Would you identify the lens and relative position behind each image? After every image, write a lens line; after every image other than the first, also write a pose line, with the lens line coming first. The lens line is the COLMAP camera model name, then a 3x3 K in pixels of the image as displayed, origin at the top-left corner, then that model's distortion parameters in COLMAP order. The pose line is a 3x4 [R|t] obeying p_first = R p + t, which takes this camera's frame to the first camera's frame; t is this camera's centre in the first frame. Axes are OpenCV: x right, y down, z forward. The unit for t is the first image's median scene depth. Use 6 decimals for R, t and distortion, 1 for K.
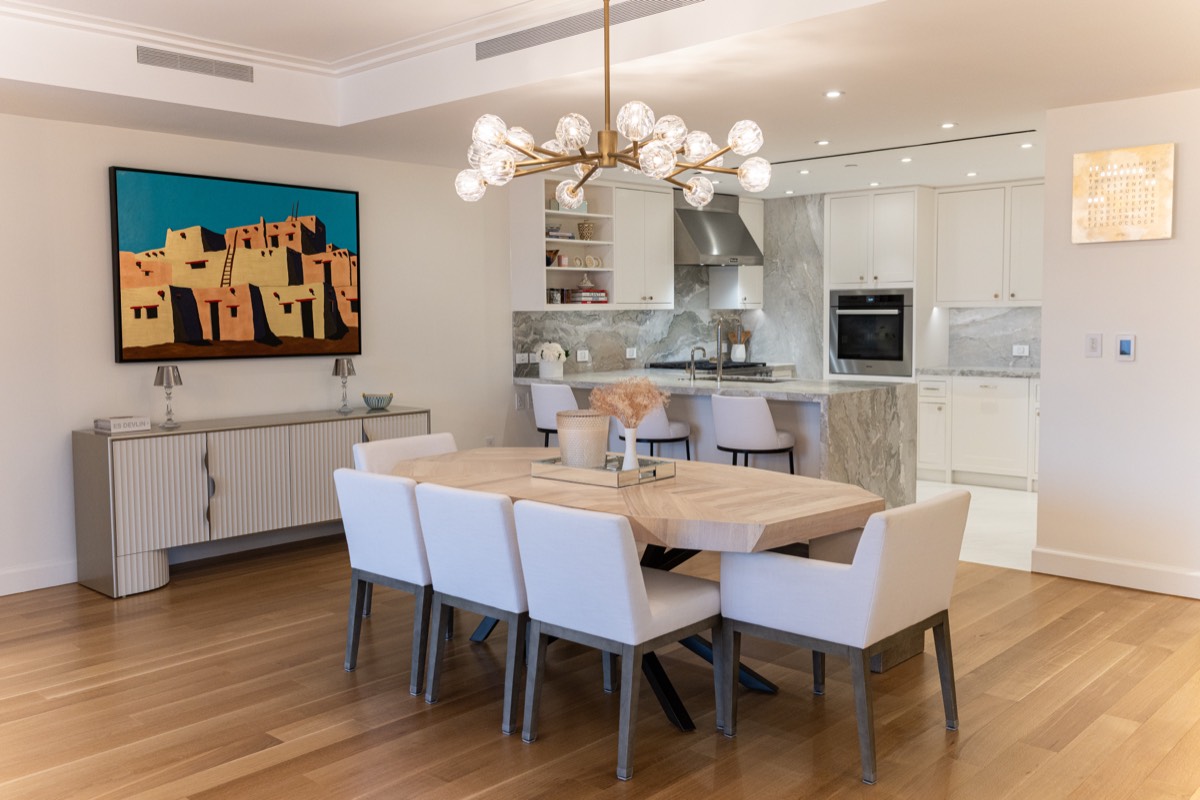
lens RADIAL K [[1045.3, 0, 592.0], [0, 1045.3, 387.4], [0, 0, 1]] dist [0.074281, -0.004807]
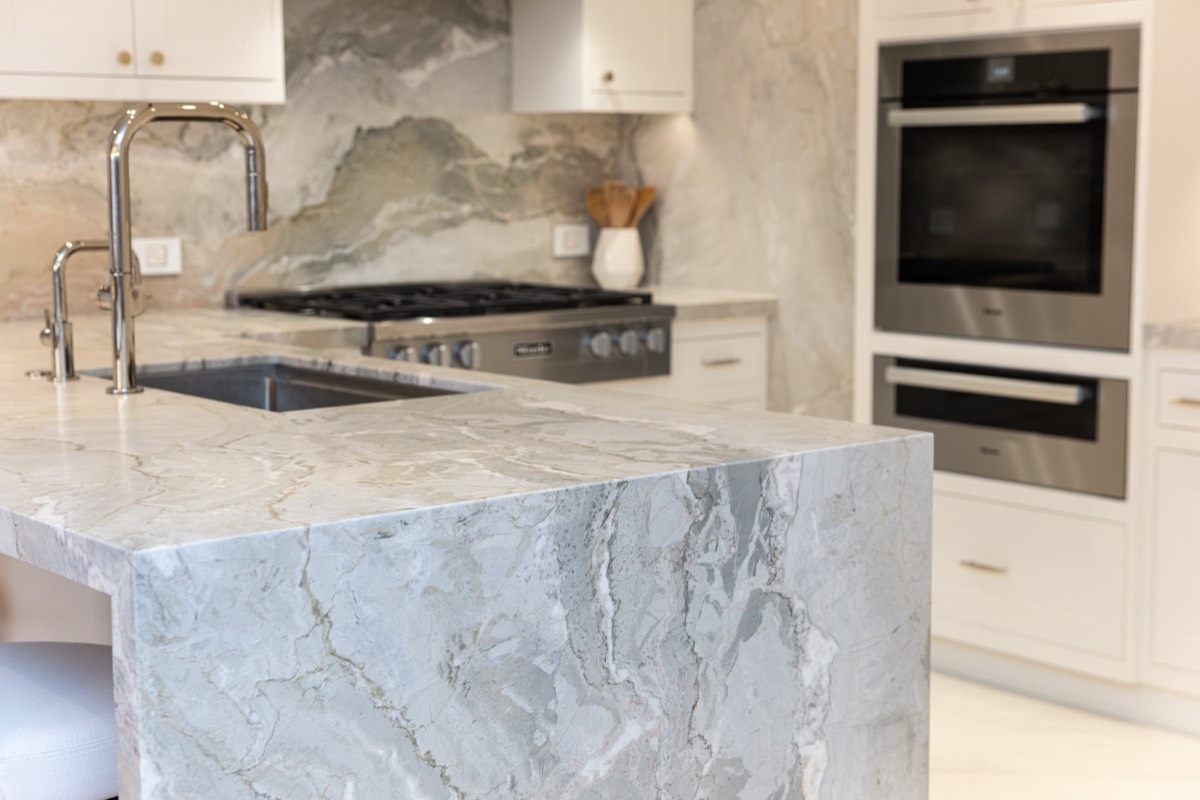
lens RADIAL K [[1860.4, 0, 598.6], [0, 1860.4, 397.0], [0, 0, 1]] dist [0.086381, 0.000000]
pose [[0.991919, 0.018669, -0.125490, 0.223934], [-0.012143, 0.998543, 0.052574, -0.022391], [0.126288, -0.050625, 0.990701, 0.492359]]
